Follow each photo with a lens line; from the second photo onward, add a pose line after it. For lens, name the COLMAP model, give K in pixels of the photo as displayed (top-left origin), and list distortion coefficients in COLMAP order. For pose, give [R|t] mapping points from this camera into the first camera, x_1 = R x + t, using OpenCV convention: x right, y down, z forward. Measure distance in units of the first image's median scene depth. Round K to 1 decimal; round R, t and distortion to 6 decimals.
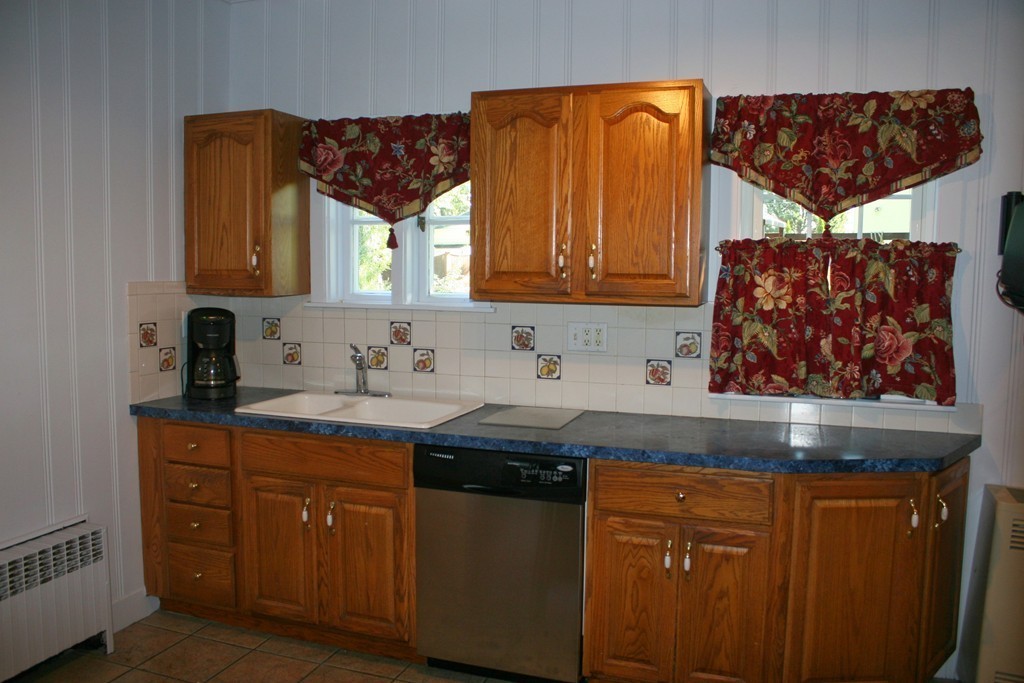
lens RADIAL K [[832.3, 0, 512.0], [0, 832.3, 341.5], [0, 0, 1]] dist [-0.105919, 0.013326]
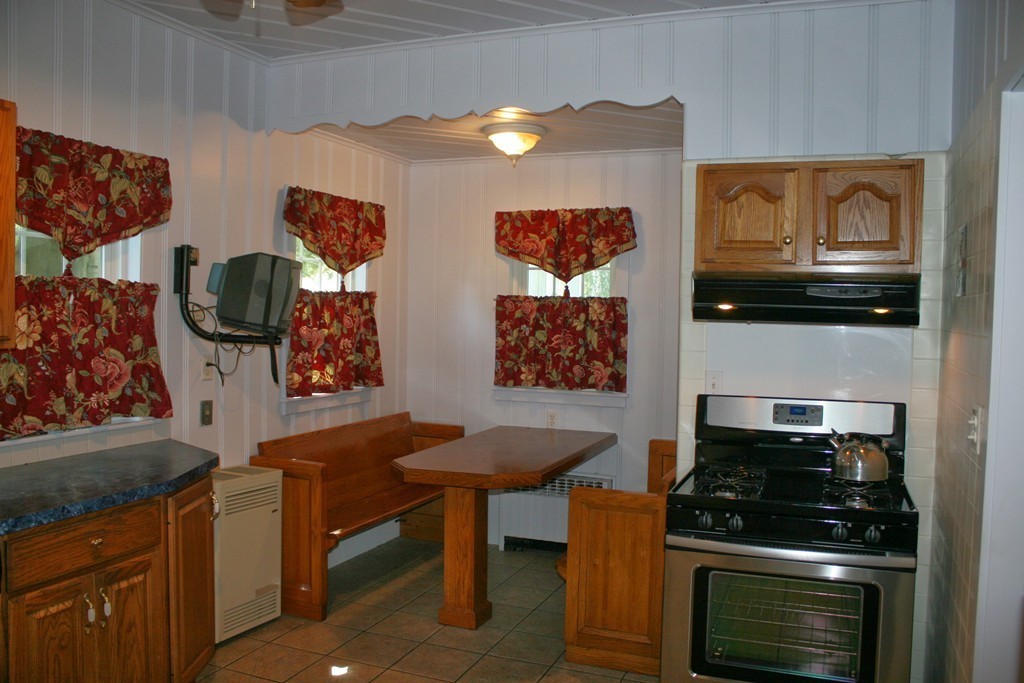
lens RADIAL K [[832.3, 0, 512.0], [0, 832.3, 341.5], [0, 0, 1]] dist [-0.105919, 0.013326]
pose [[0.032024, -0.046603, 0.998400, -0.646626], [0.071544, 0.996457, 0.044217, -0.050468], [-0.996923, 0.070014, 0.035245, 0.419330]]
